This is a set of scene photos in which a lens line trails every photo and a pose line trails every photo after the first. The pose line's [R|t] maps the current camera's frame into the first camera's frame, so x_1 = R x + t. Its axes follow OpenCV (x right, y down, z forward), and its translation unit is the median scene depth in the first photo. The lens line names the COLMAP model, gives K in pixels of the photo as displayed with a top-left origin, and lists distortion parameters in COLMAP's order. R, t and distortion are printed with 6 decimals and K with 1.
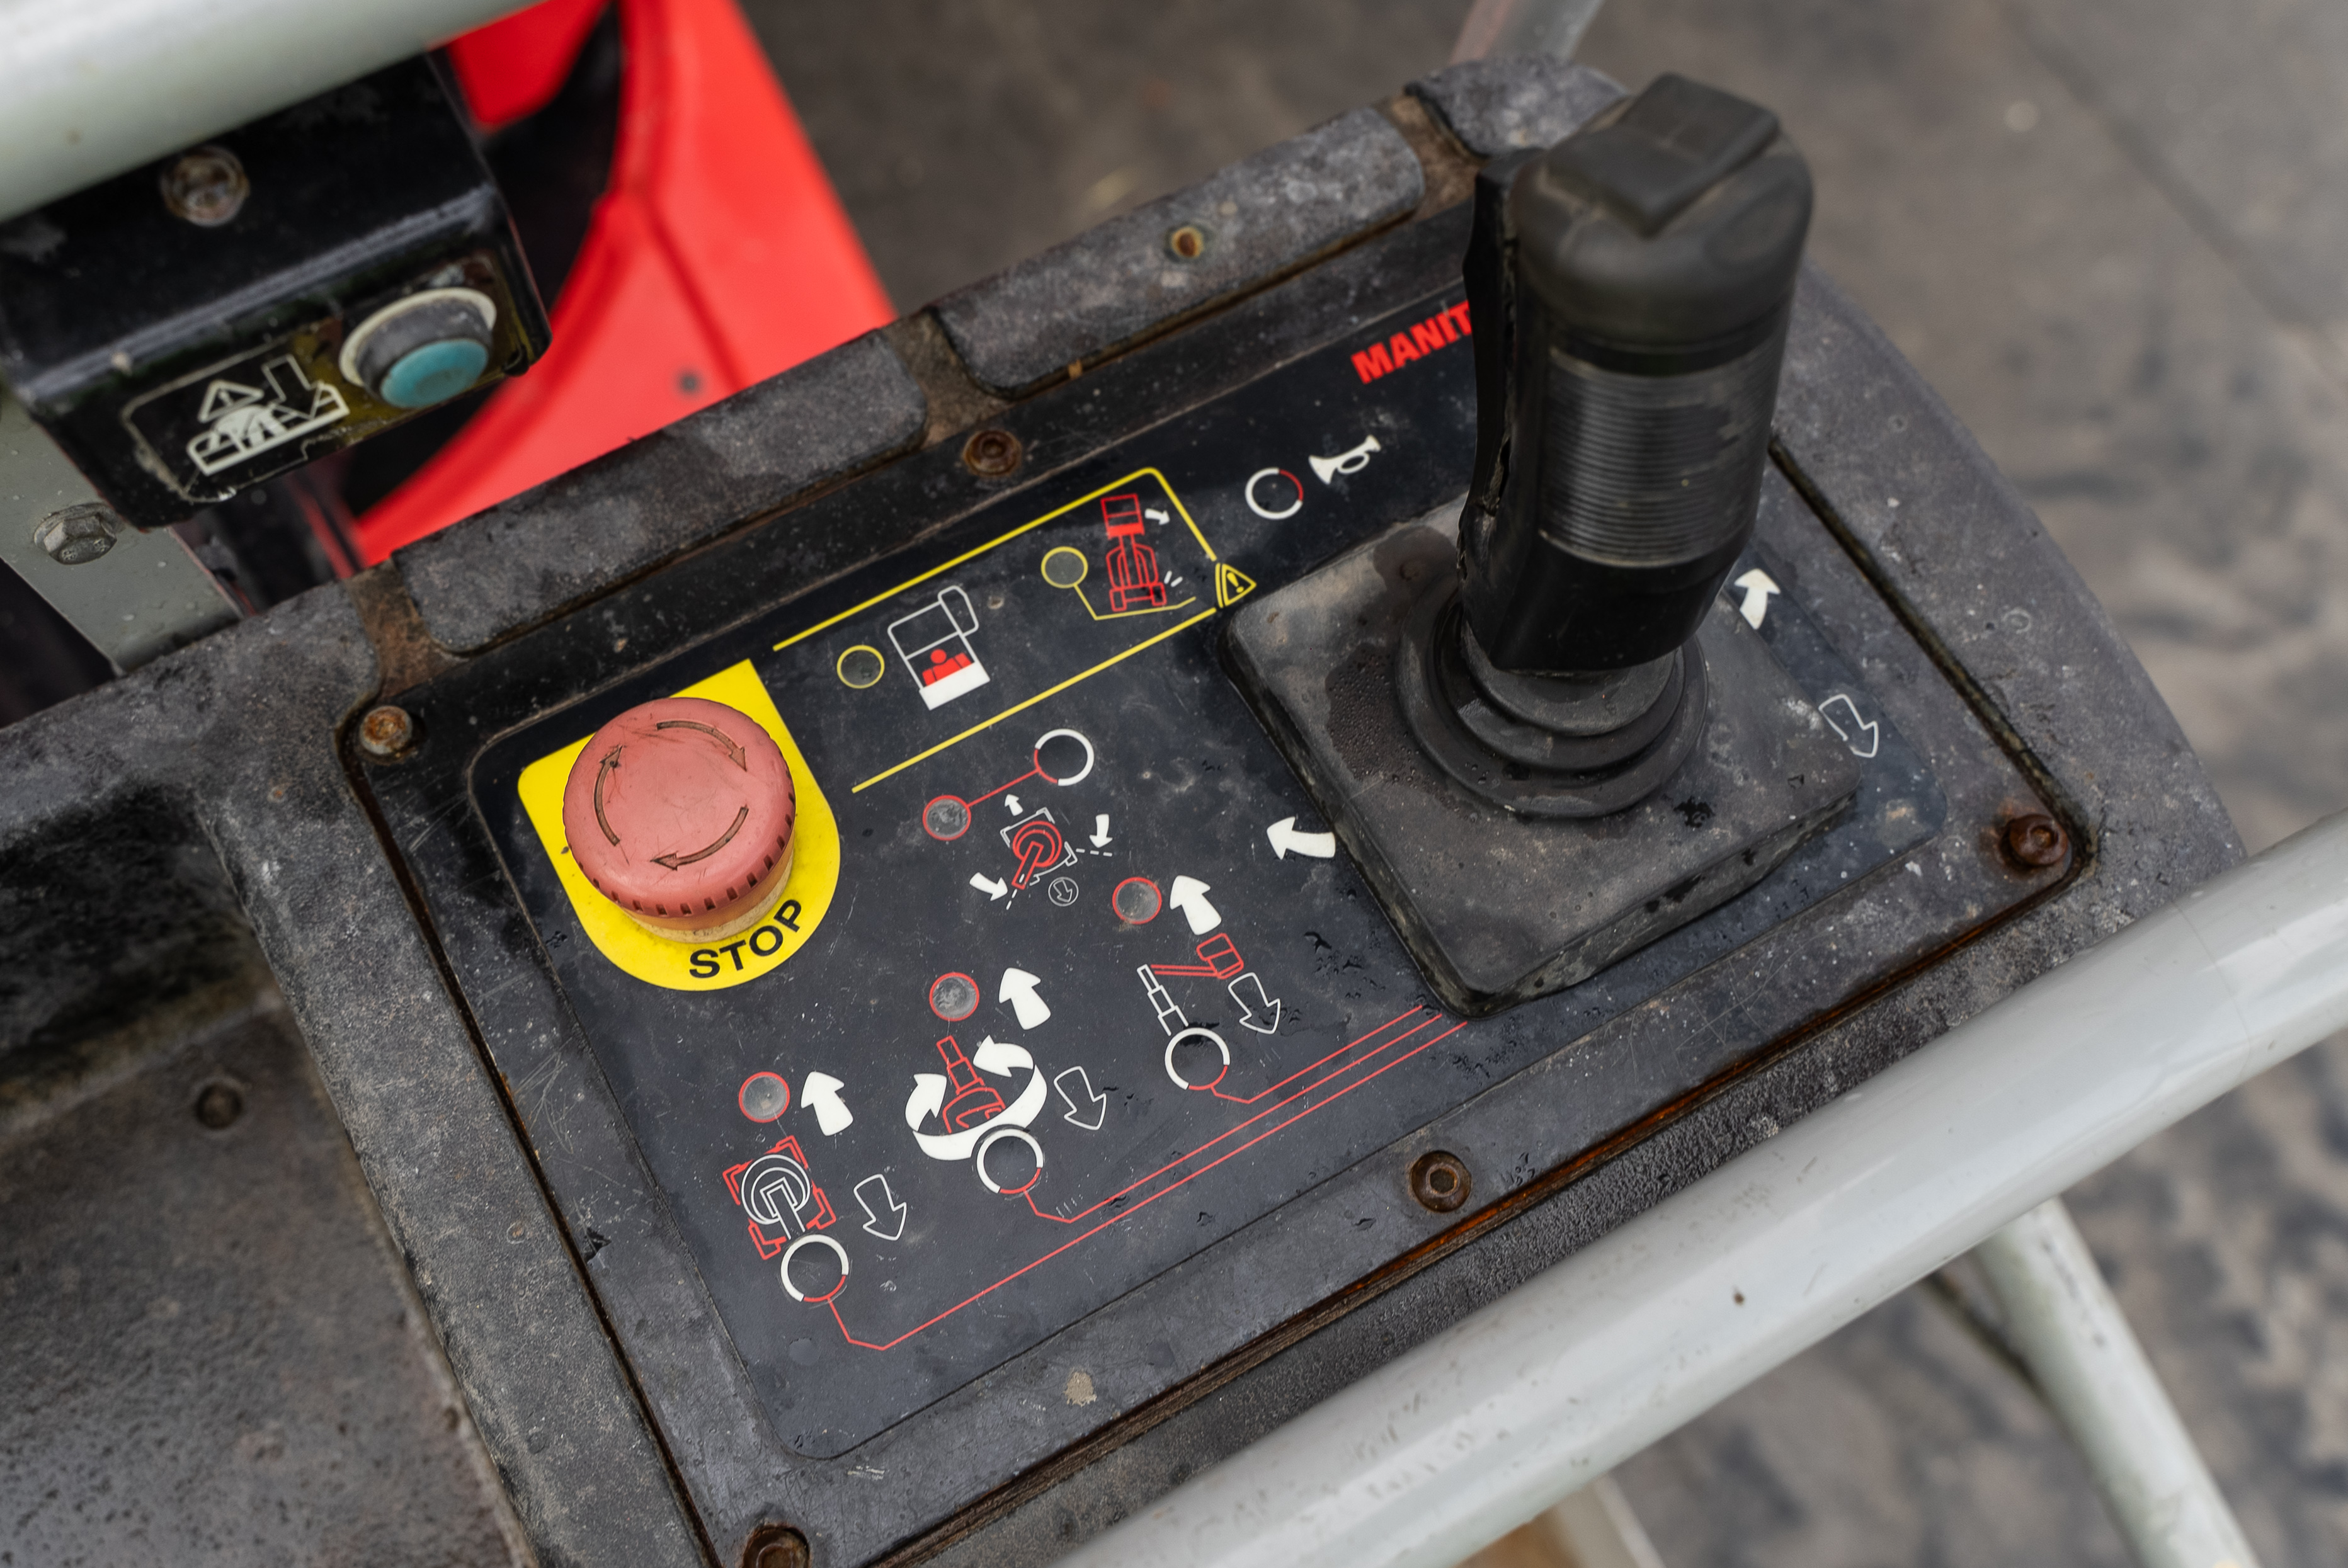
lens RADIAL K [[2186.0, 0, 1107.5], [0, 2186.0, 782.3], [0, 0, 1]] dist [0.008235, -0.001565]
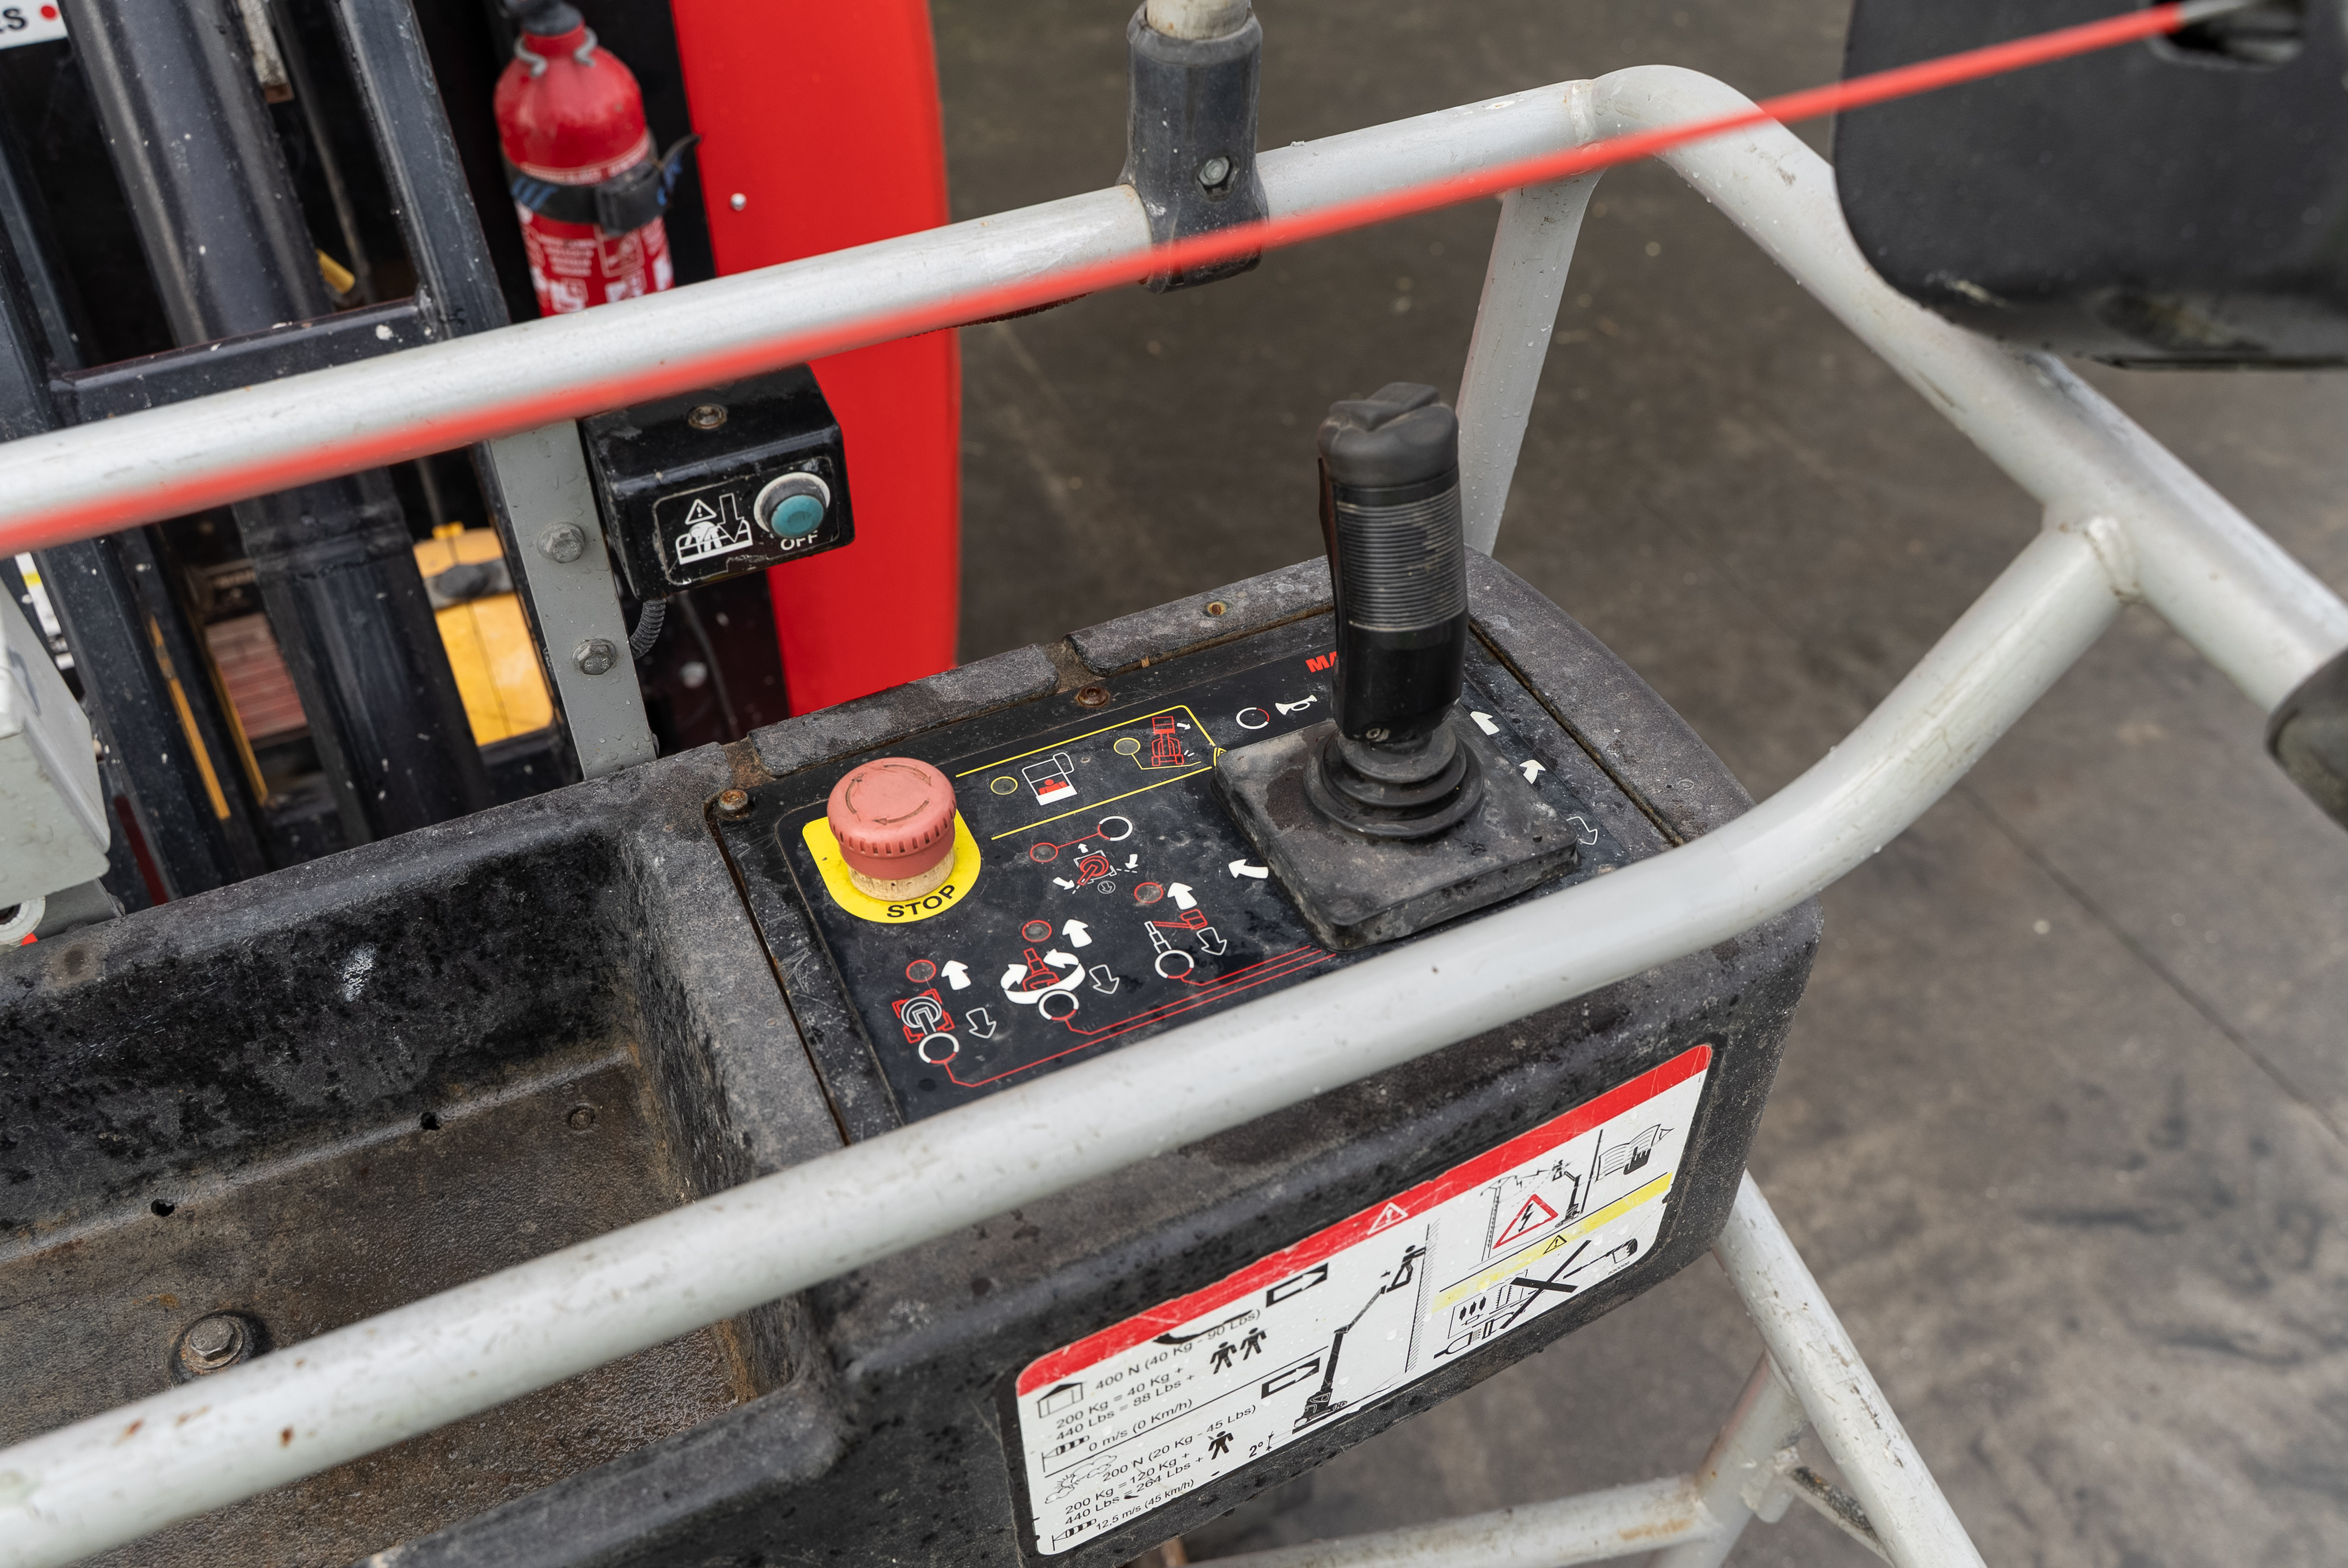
lens RADIAL K [[1892.5, 0, 1154.3], [0, 1892.5, 776.6], [0, 0, 1]] dist [0.004695, -0.006858]
pose [[0.995687, 0.029015, -0.088122, 0.143737], [-0.060714, 0.921990, -0.382424, 0.529280], [0.070152, 0.386125, 0.919775, -0.391692]]
